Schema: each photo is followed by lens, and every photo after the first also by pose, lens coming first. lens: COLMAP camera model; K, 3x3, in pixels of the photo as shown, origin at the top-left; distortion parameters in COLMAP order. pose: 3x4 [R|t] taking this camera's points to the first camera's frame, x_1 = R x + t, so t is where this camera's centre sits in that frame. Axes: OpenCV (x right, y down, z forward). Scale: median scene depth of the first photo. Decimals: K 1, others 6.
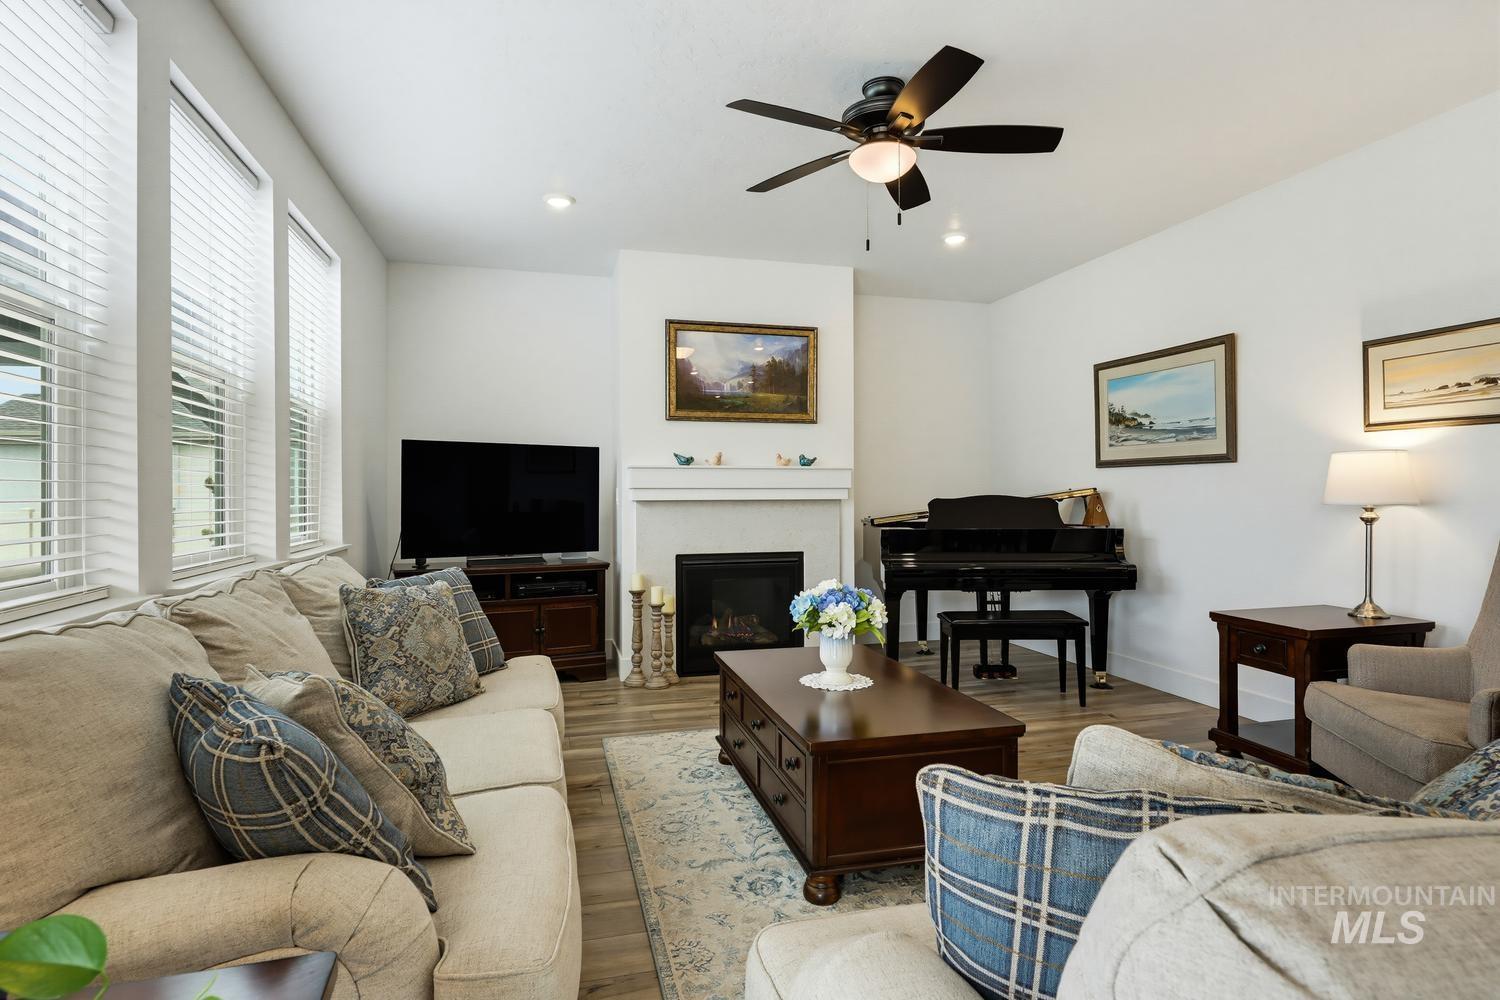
lens RADIAL K [[812.1, 0, 756.4], [0, 812.1, 495.0], [0, 0, 1]] dist [0.000656, -0.001271]
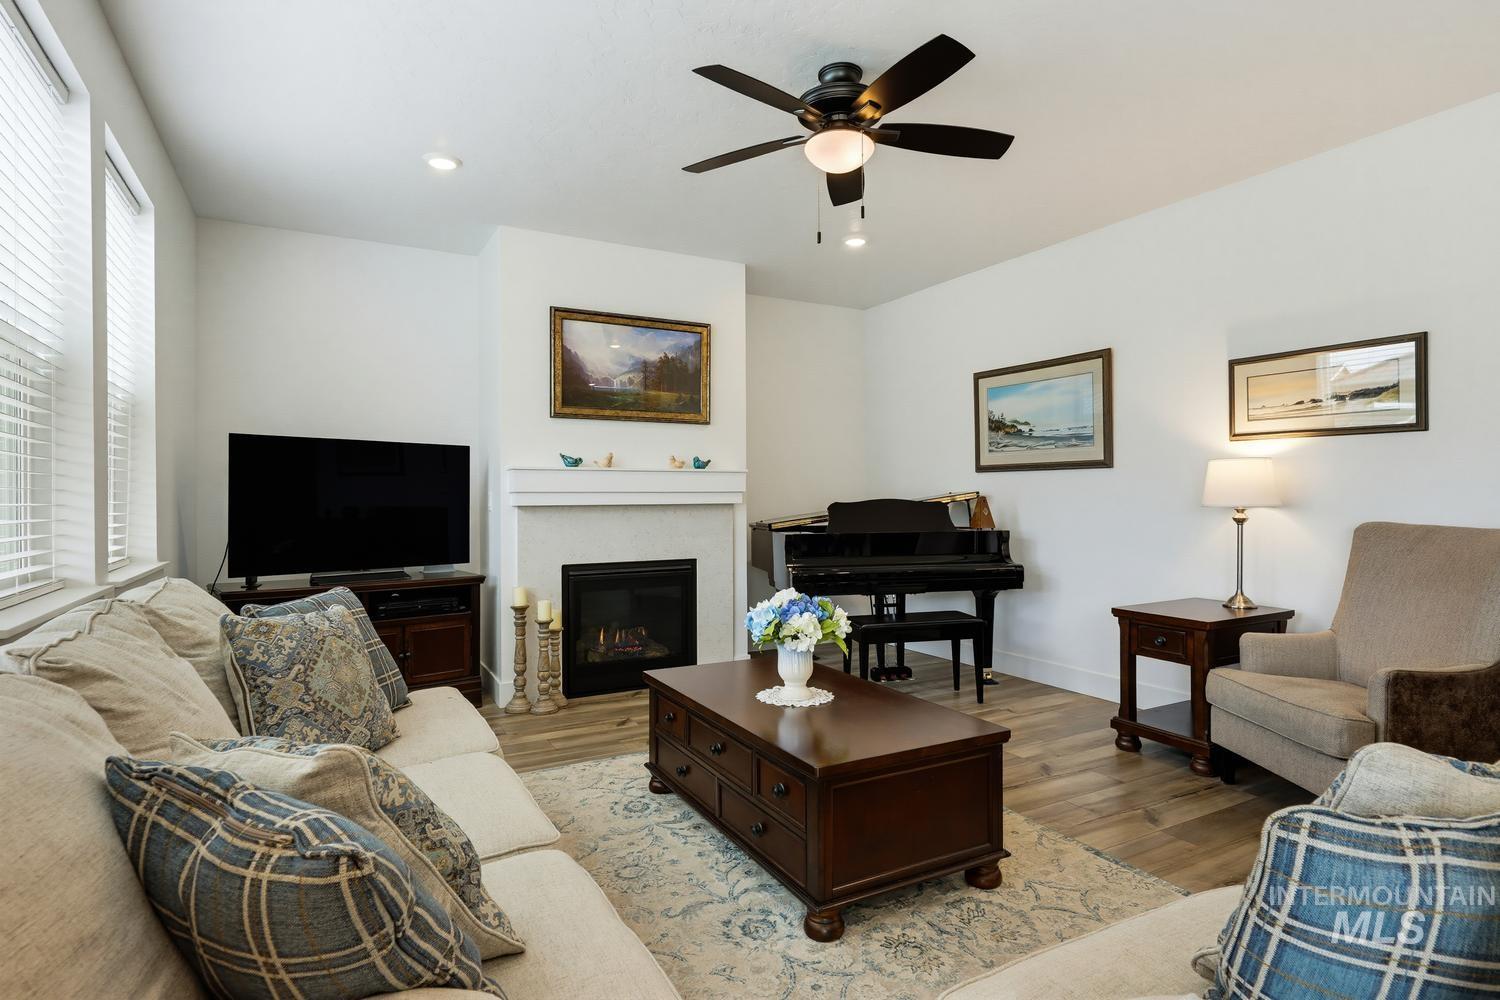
lens RADIAL K [[812.1, 0, 750.7], [0, 812.1, 498.5], [0, 0, 1]] dist [0.000656, -0.001271]
pose [[0.968035, -0.002283, 0.250807, -0.179951], [0.002462, 0.999997, -0.000400, -0.000336], [-0.250805, 0.001004, 0.968037, 0.094577]]
